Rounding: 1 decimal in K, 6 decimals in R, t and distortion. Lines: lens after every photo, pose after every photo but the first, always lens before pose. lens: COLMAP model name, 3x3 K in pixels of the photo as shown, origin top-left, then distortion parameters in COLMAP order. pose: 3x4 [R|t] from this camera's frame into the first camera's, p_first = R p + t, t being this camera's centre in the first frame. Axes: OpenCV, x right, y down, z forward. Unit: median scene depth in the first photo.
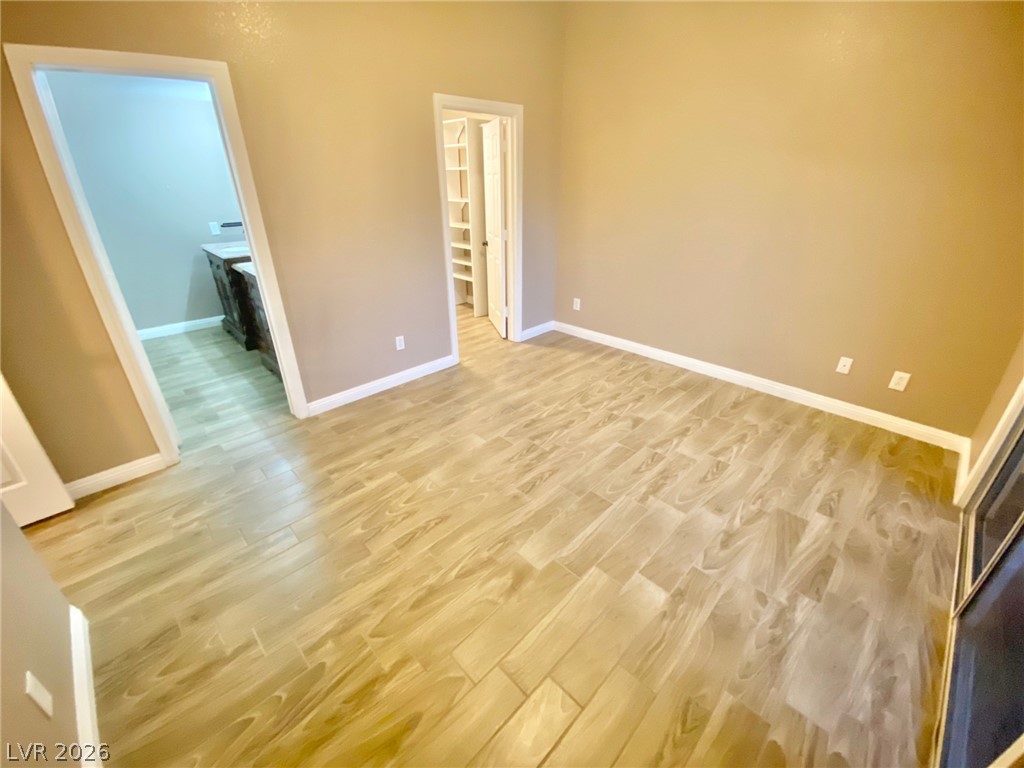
lens RADIAL K [[414.0, 0, 503.3], [0, 414.0, 380.8], [0, 0, 1]] dist [0.036620, -0.032096]
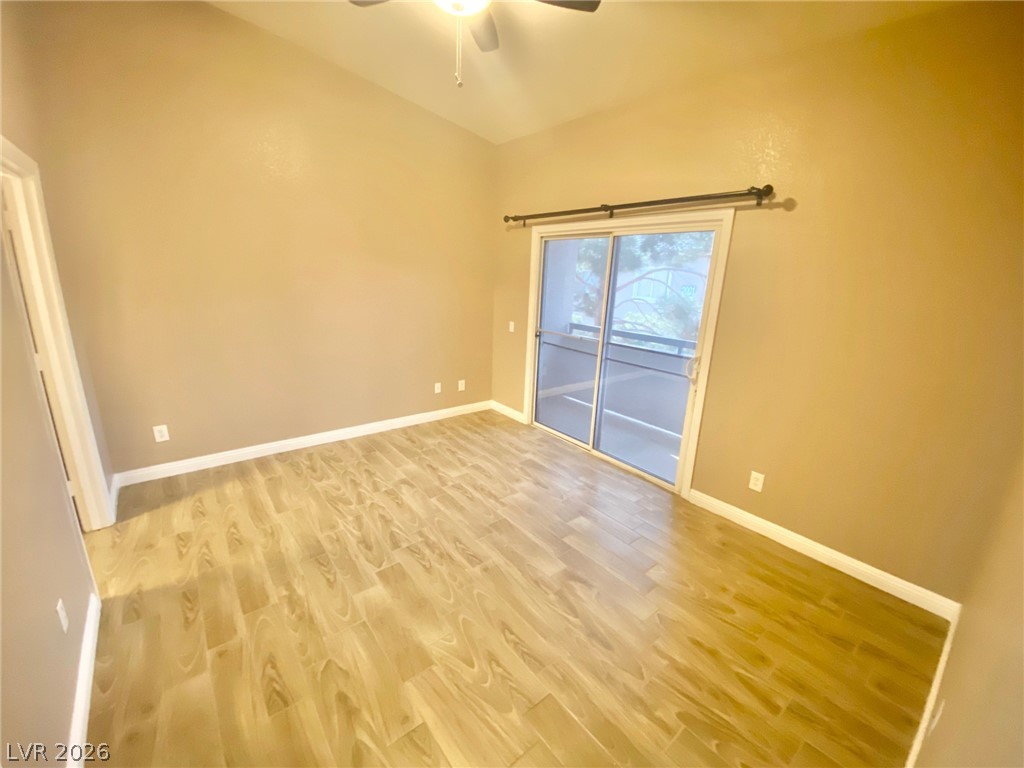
lens RADIAL K [[418.5, 0, 514.1], [0, 418.5, 379.2], [0, 0, 1]] dist [0.037148, -0.032349]
pose [[0.084116, -0.239822, 0.967166, -0.876366], [0.404079, 0.895429, 0.186890, -0.314881], [-0.910848, 0.375091, 0.172227, 0.582856]]
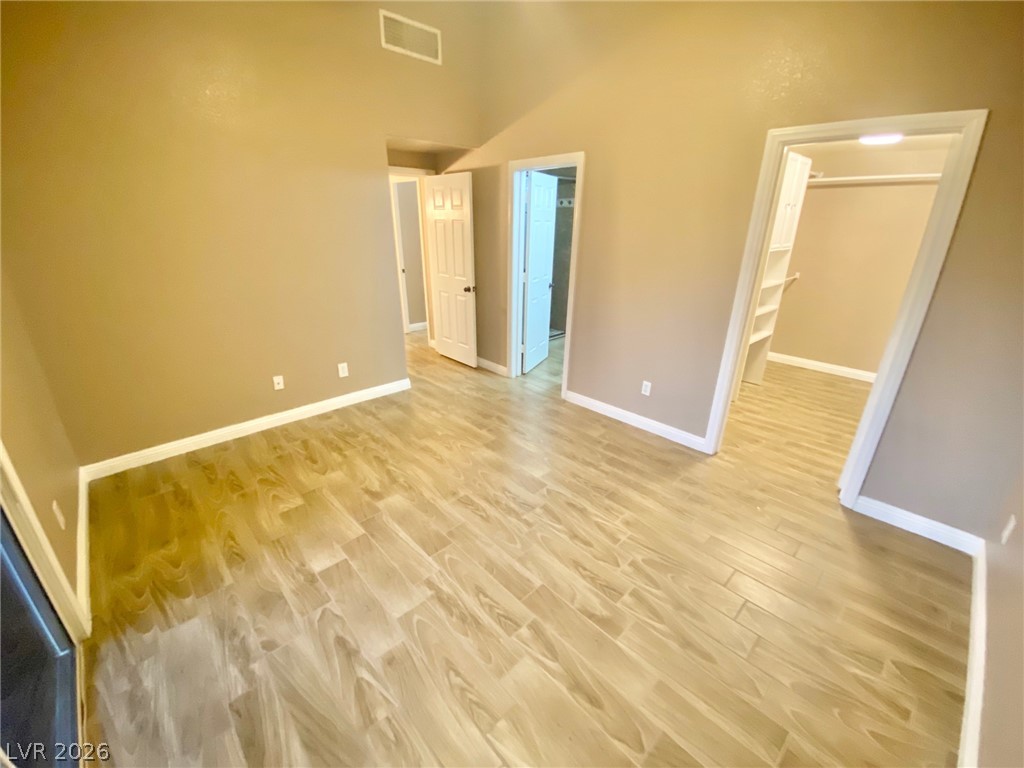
lens RADIAL K [[409.5, 0, 513.4], [0, 409.5, 379.0], [0, 0, 1]] dist [0.034617, -0.028759]
pose [[-0.003237, 0.364147, -0.931336, 0.988699], [-0.446860, 0.832653, 0.327115, -0.437314], [0.894598, 0.417236, 0.160027, 0.840369]]
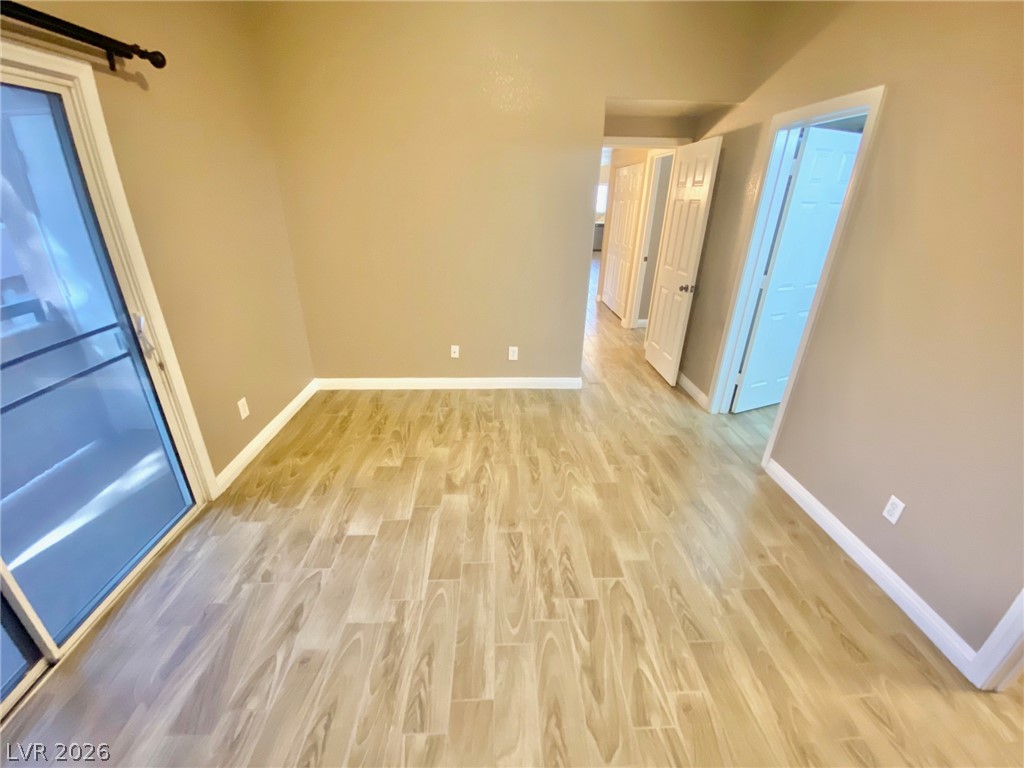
lens RADIAL K [[418.5, 0, 514.1], [0, 418.5, 379.2], [0, 0, 1]] dist [0.037148, -0.032349]
pose [[-0.660132, 0.292269, -0.691957, 0.618413], [-0.341291, 0.703917, 0.622914, -0.583727], [0.669139, 0.647364, -0.364929, 1.154564]]
